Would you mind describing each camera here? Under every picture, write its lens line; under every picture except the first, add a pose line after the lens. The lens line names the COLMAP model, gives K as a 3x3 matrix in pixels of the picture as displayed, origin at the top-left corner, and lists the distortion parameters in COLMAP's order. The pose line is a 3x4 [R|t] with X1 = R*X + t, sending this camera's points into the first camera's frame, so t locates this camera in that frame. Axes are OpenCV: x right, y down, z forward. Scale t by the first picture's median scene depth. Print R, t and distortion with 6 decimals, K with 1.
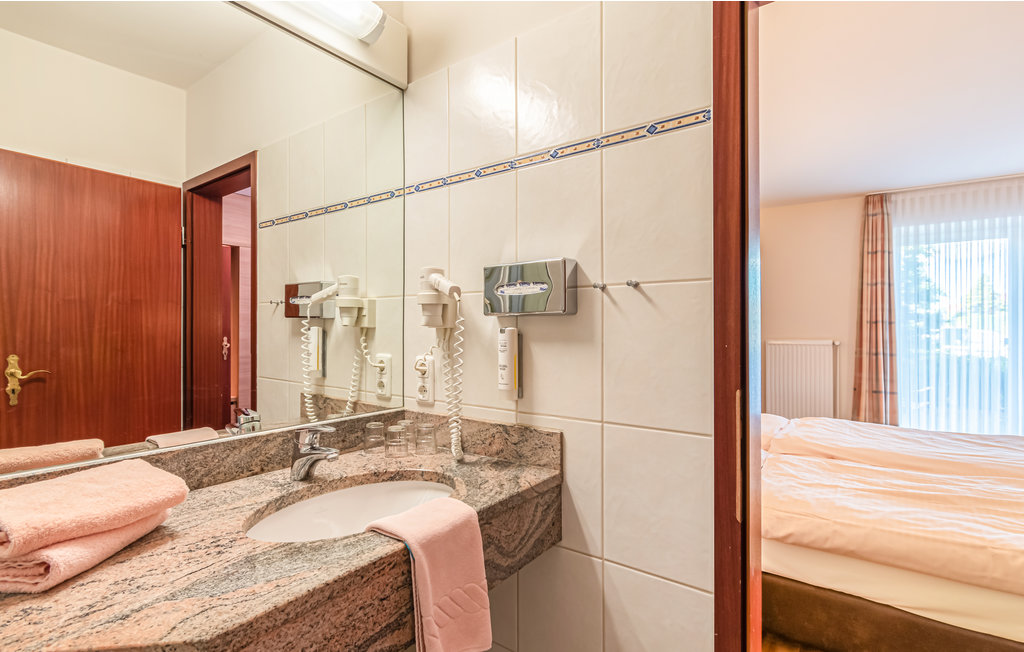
lens RADIAL K [[469.7, 0, 511.0], [0, 469.7, 326.1], [0, 0, 1]] dist [0.004399, -0.000912]
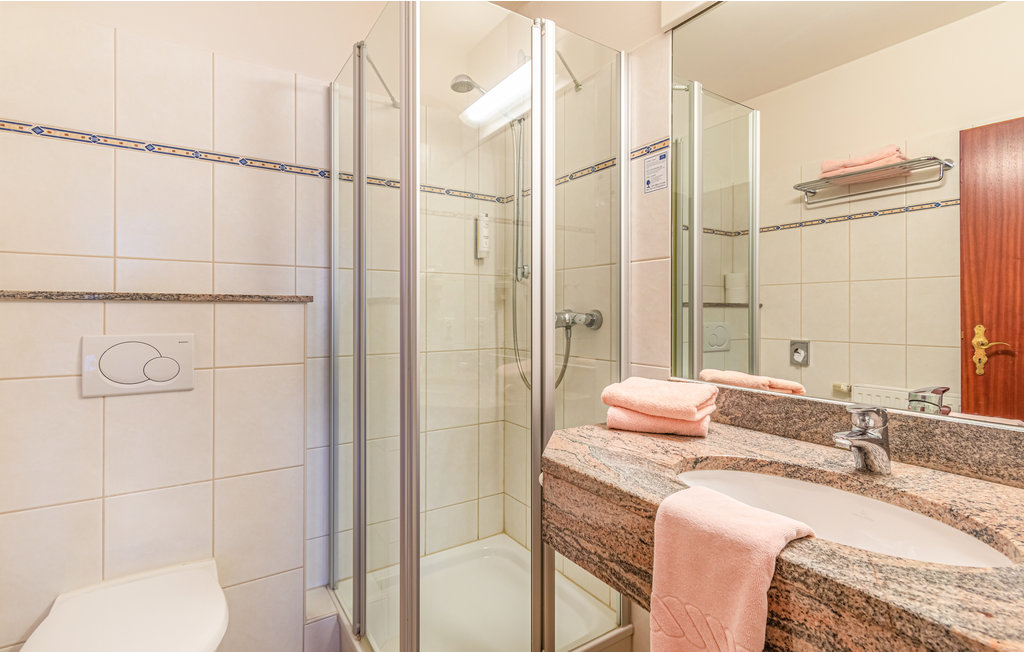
lens RADIAL K [[469.7, 0, 489.6], [0, 469.7, 311.2], [0, 0, 1]] dist [0.004399, -0.000912]
pose [[-0.349112, 0.000990, -0.937081, 0.271178], [-0.000973, 0.999999, 0.001419, 0.030968], [0.937081, 0.001407, -0.349110, 0.362624]]
